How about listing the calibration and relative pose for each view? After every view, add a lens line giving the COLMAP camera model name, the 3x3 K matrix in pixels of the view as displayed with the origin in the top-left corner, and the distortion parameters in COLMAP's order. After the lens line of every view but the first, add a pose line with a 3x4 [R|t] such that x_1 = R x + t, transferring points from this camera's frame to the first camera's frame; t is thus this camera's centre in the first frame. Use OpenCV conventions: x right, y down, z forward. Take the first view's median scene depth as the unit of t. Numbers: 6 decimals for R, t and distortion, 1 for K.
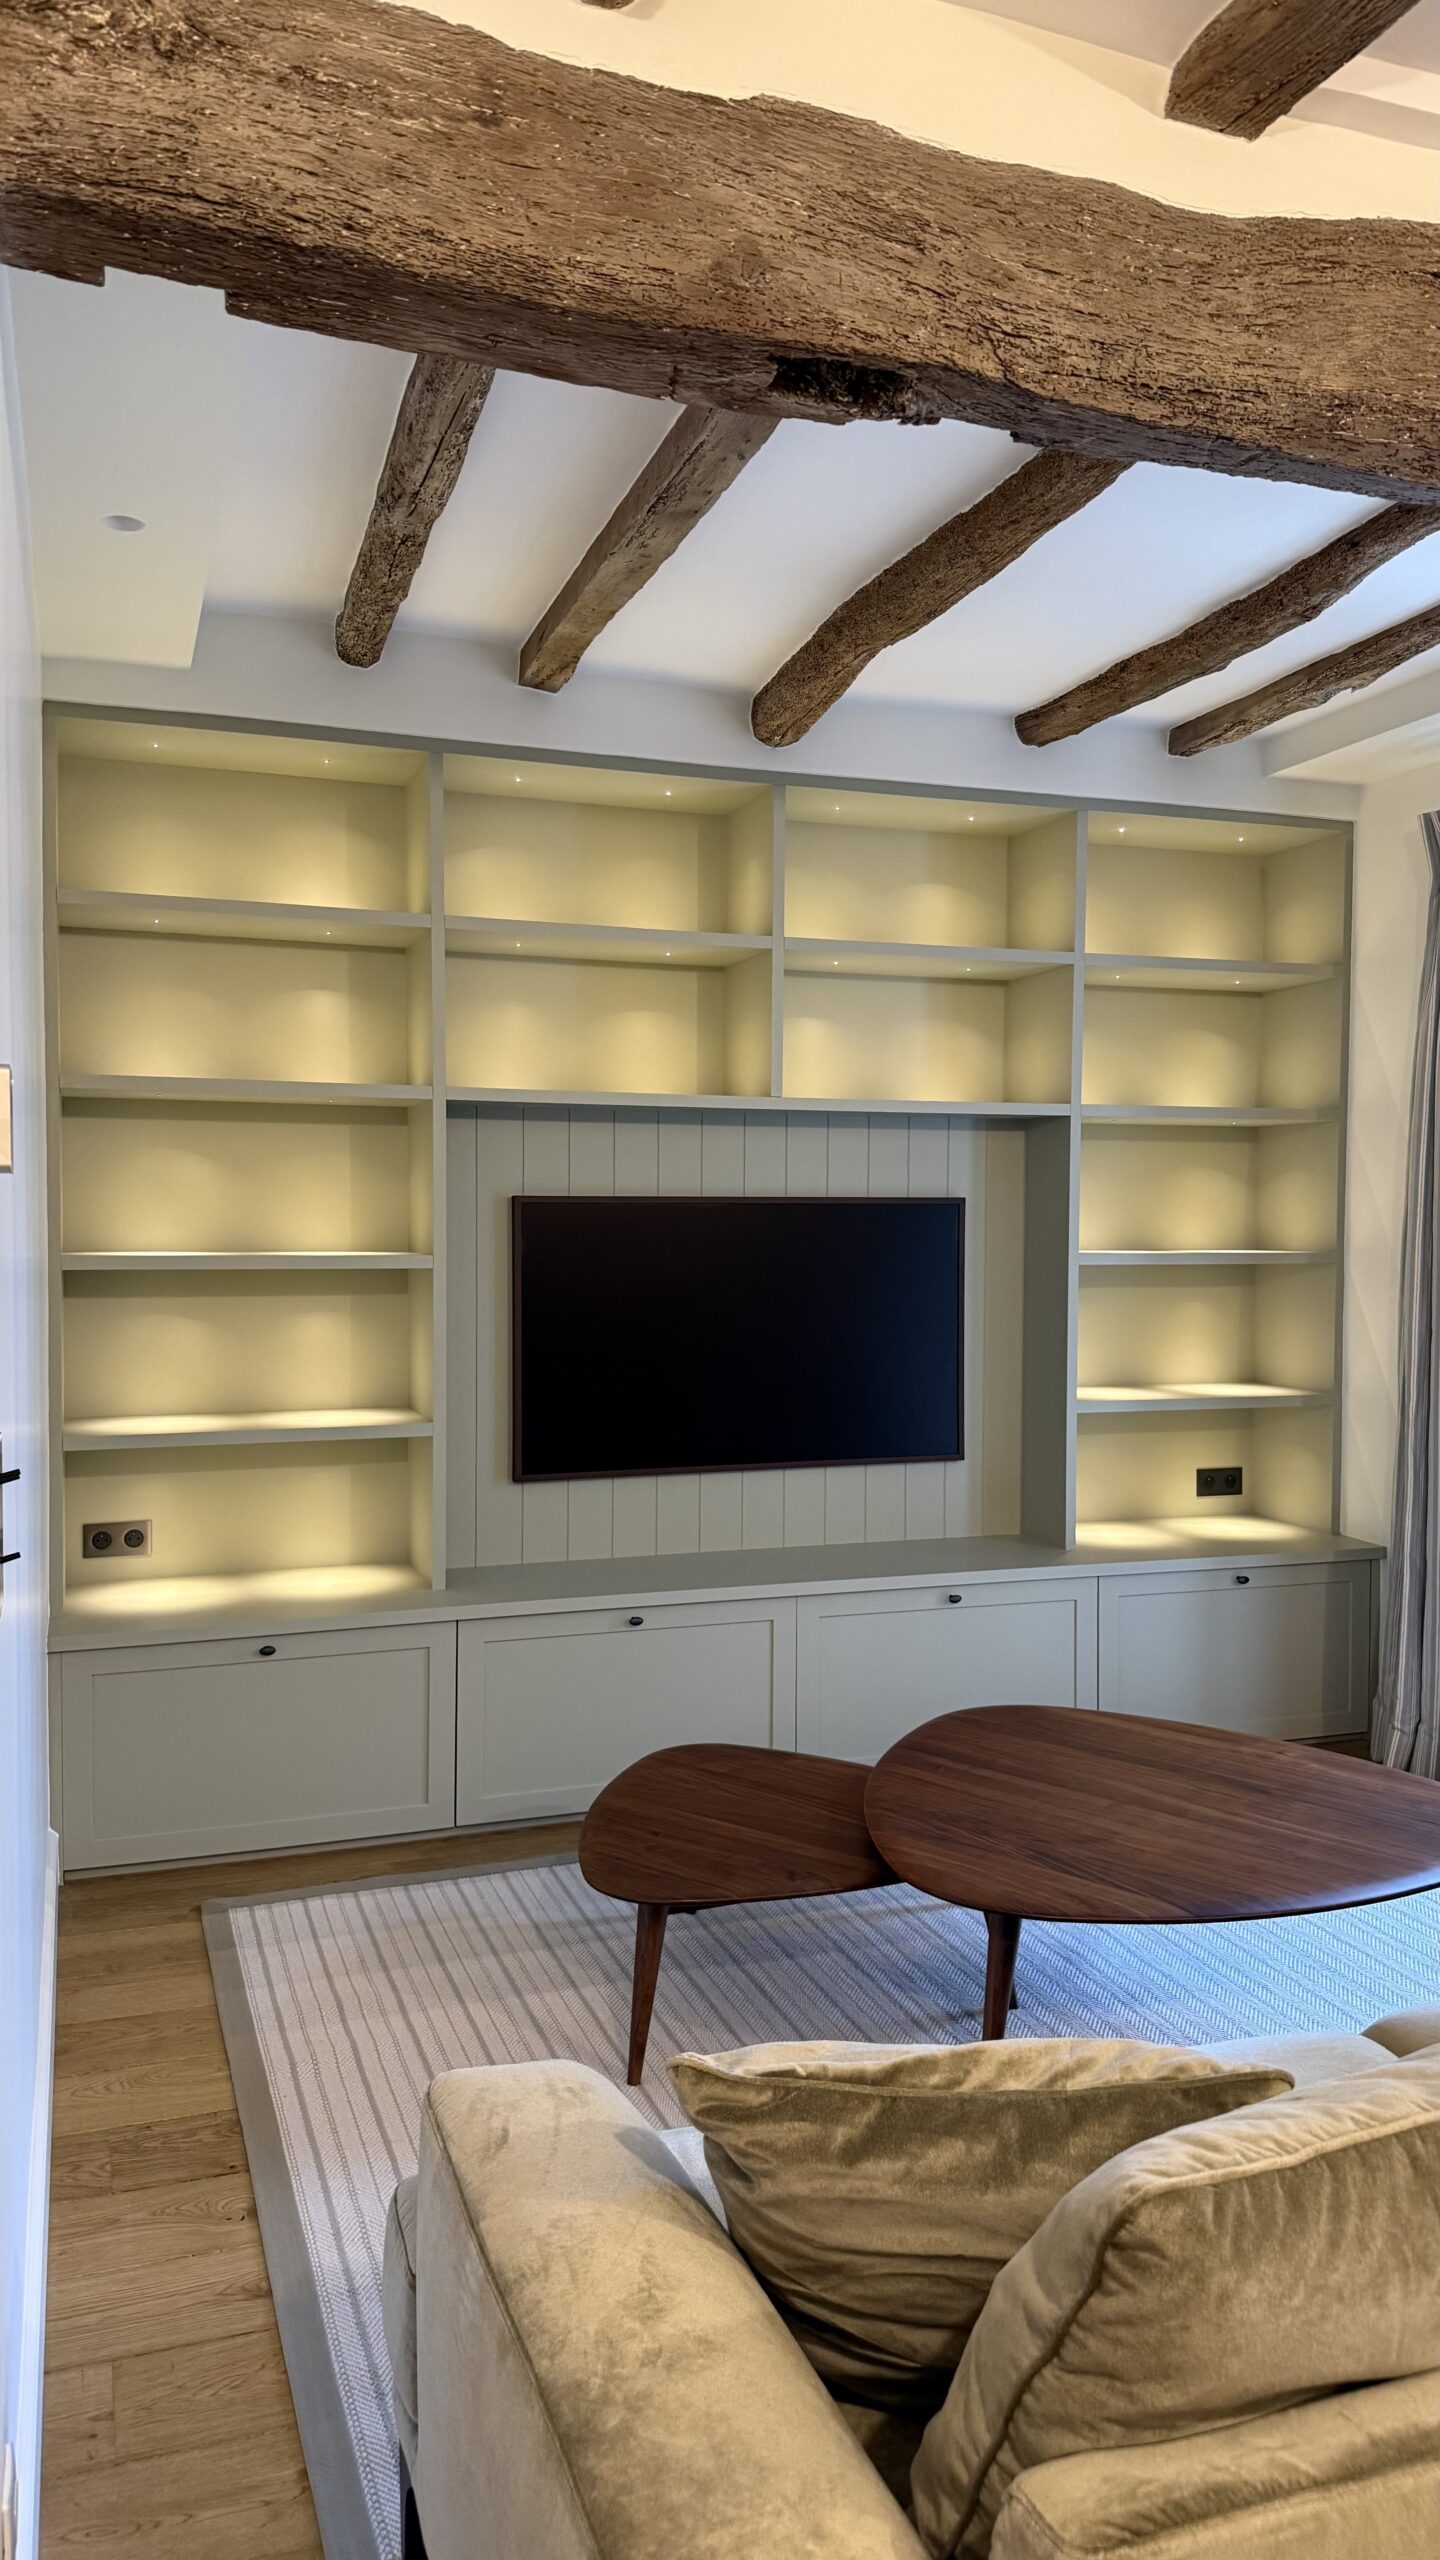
lens RADIAL K [[1804.8, 0, 719.3], [0, 1804.8, 1305.5], [0, 0, 1]] dist [0.001768, -0.000562]
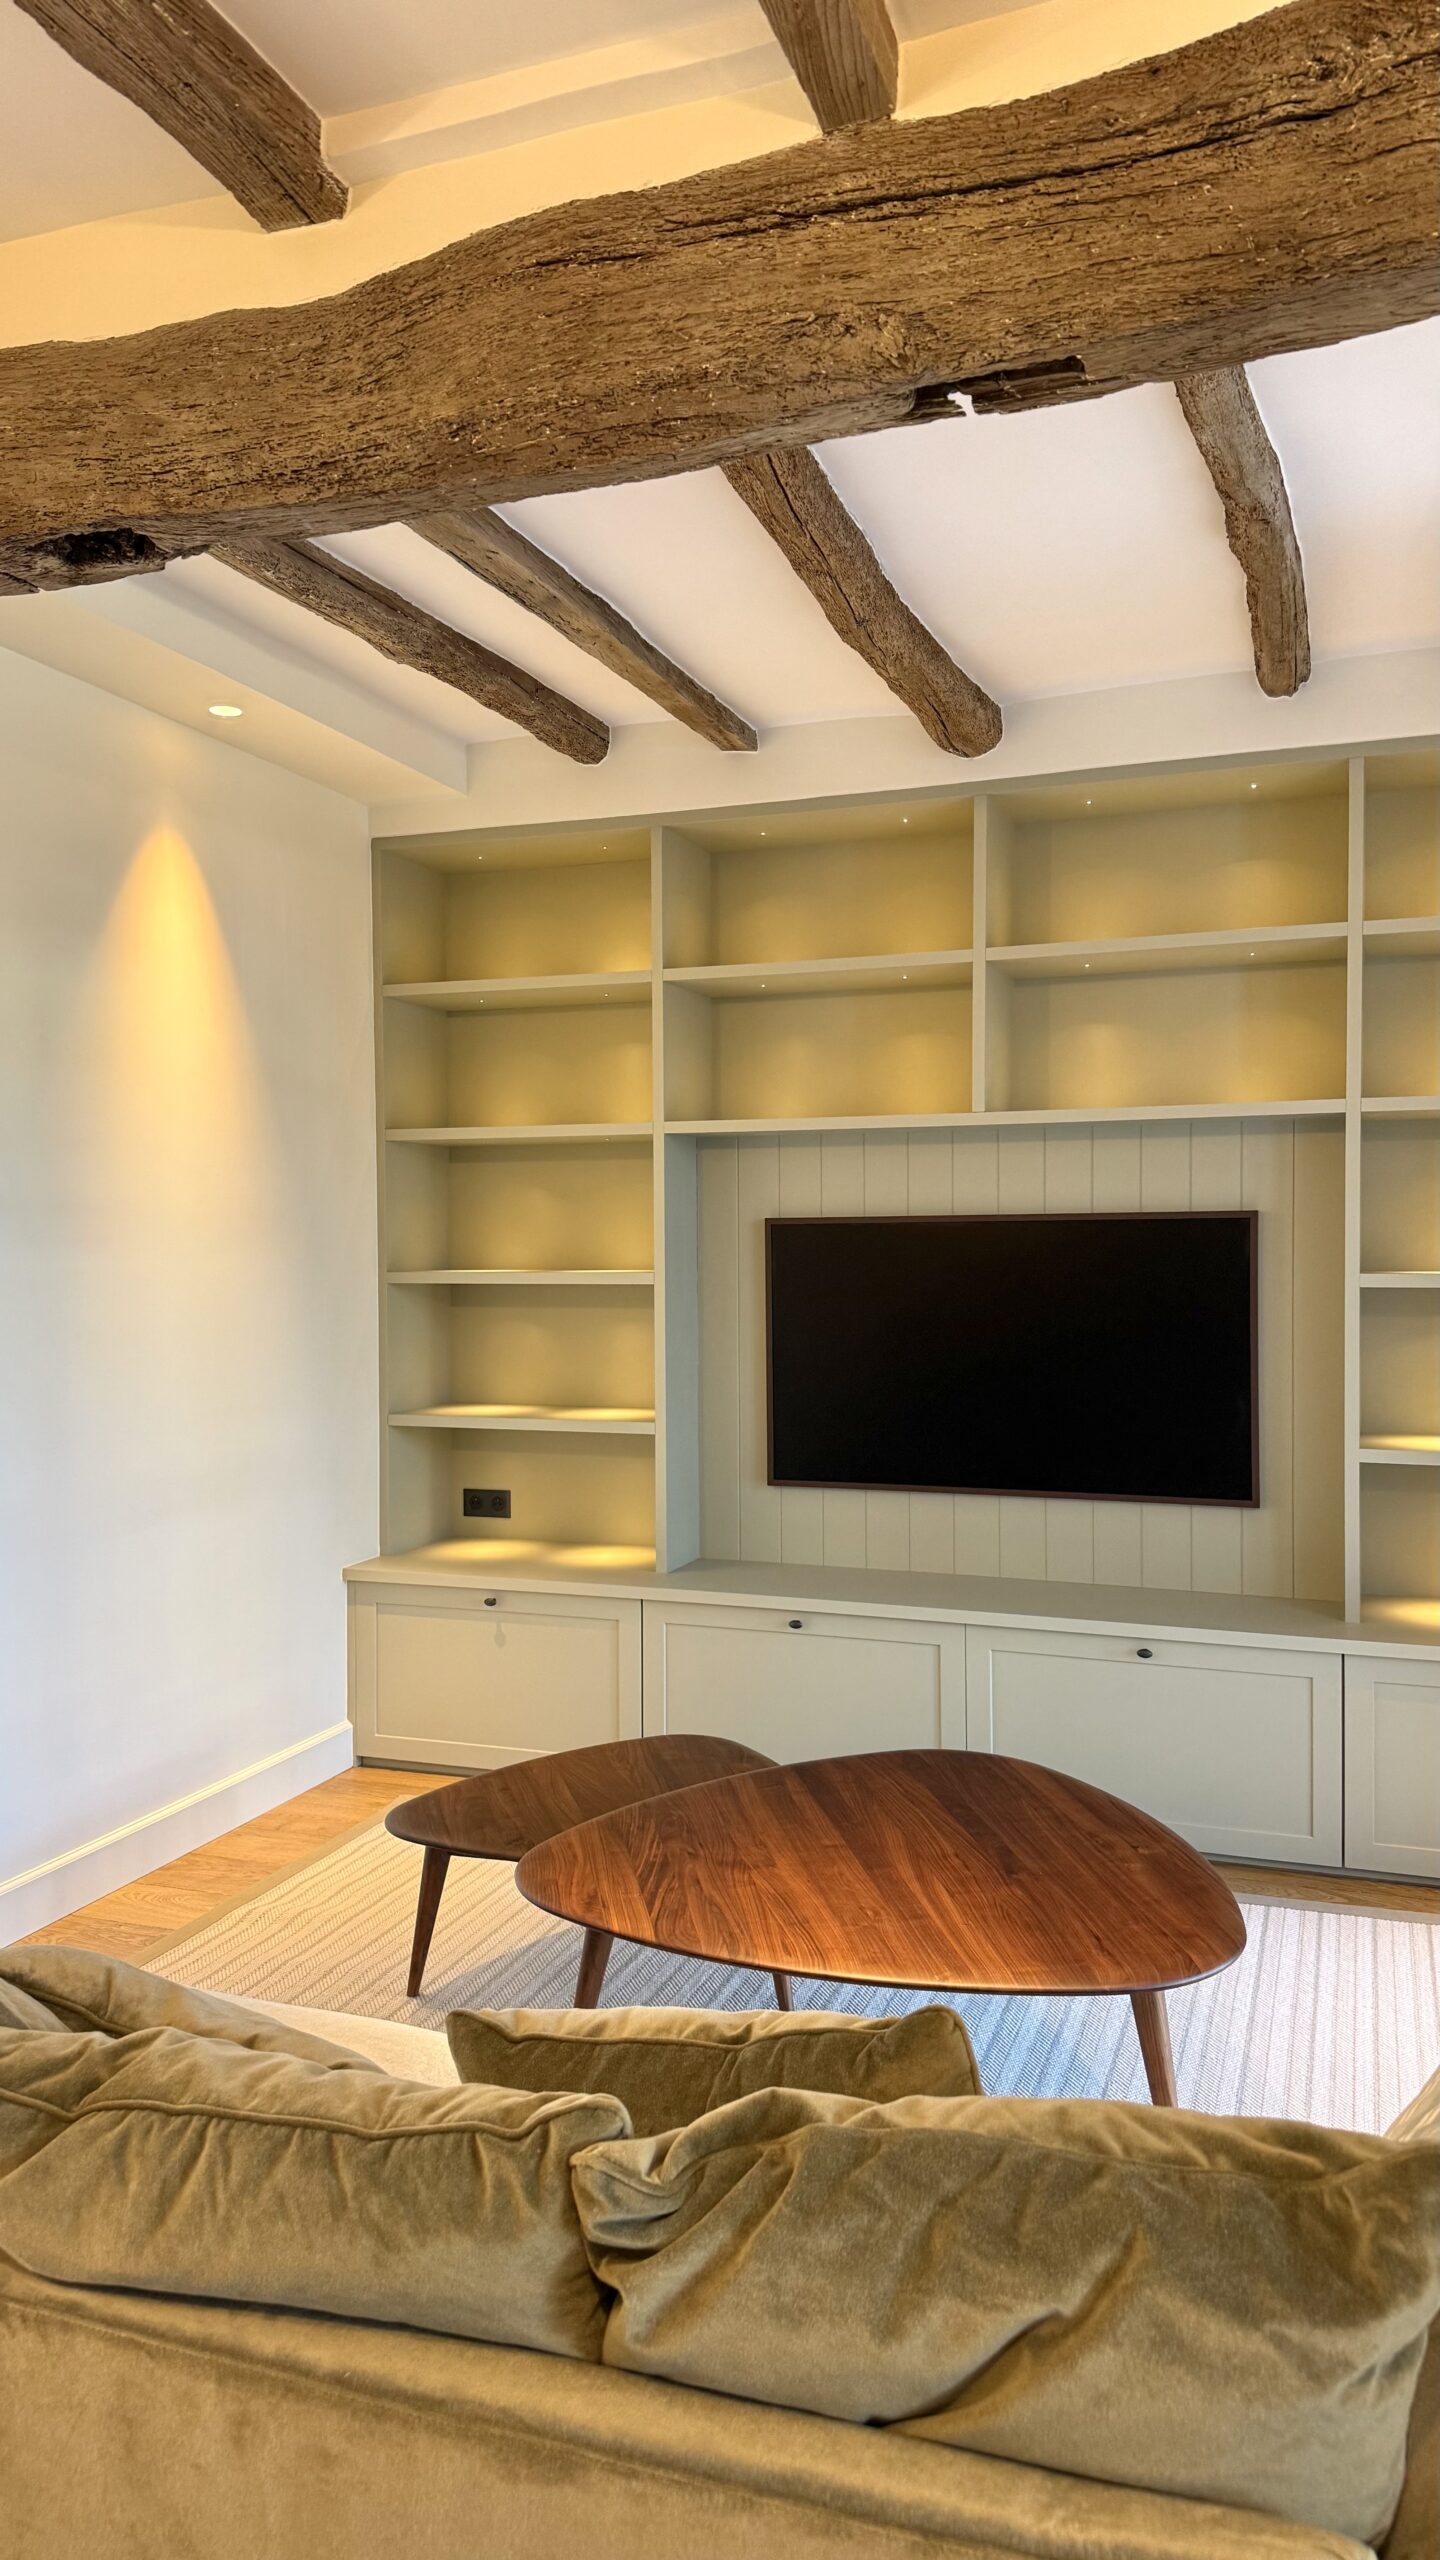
lens RADIAL K [[1804.0, 0, 721.2], [0, 1804.0, 1299.7], [0, 0, 1]] dist [0.106720, -0.149707]
pose [[0.769754, 0.009074, -0.638277, 0.804633], [-0.021409, 0.999703, -0.011606, 0.000894], [0.637982, 0.022598, 0.769720, 0.221604]]
